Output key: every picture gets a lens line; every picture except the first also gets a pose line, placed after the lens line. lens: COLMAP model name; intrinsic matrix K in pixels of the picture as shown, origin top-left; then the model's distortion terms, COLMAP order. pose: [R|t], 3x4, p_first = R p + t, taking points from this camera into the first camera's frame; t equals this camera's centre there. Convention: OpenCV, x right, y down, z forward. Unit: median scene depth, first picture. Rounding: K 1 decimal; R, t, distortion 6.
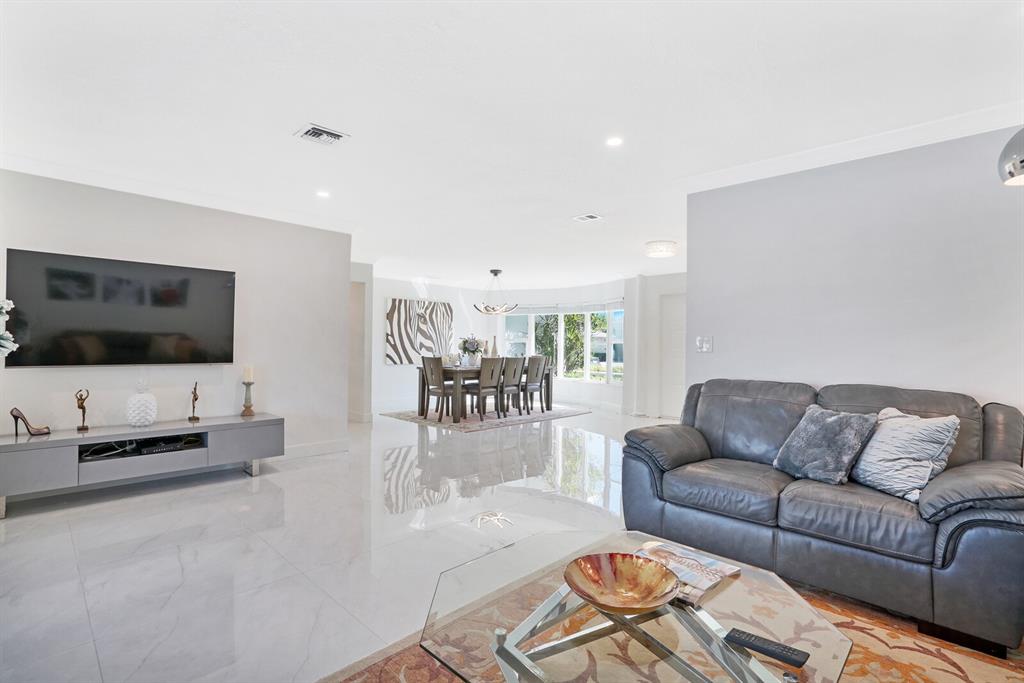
lens RADIAL K [[490.9, 0, 512.9], [0, 490.9, 341.8], [0, 0, 1]] dist [-0.006257, -0.000163]
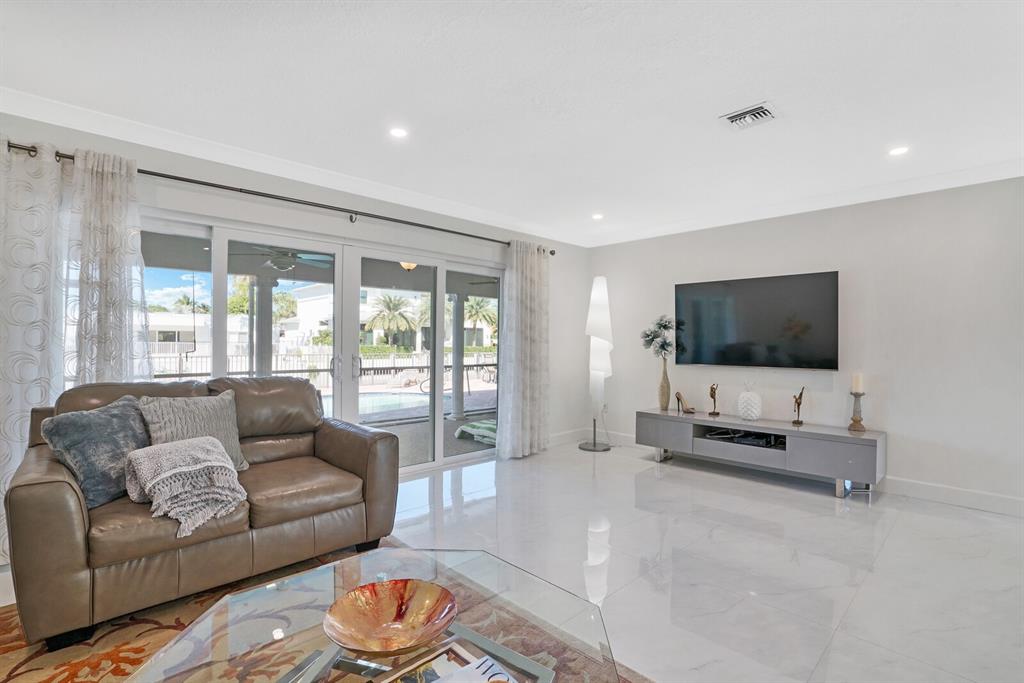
lens RADIAL K [[490.9, 0, 514.3], [0, 490.9, 342.1], [0, 0, 1]] dist [-0.006257, -0.000163]
pose [[-0.027896, -0.017678, -0.999455, 0.289346], [-0.003892, 0.999838, -0.017576, 0.007430], [0.999603, 0.003400, -0.027960, 0.327672]]
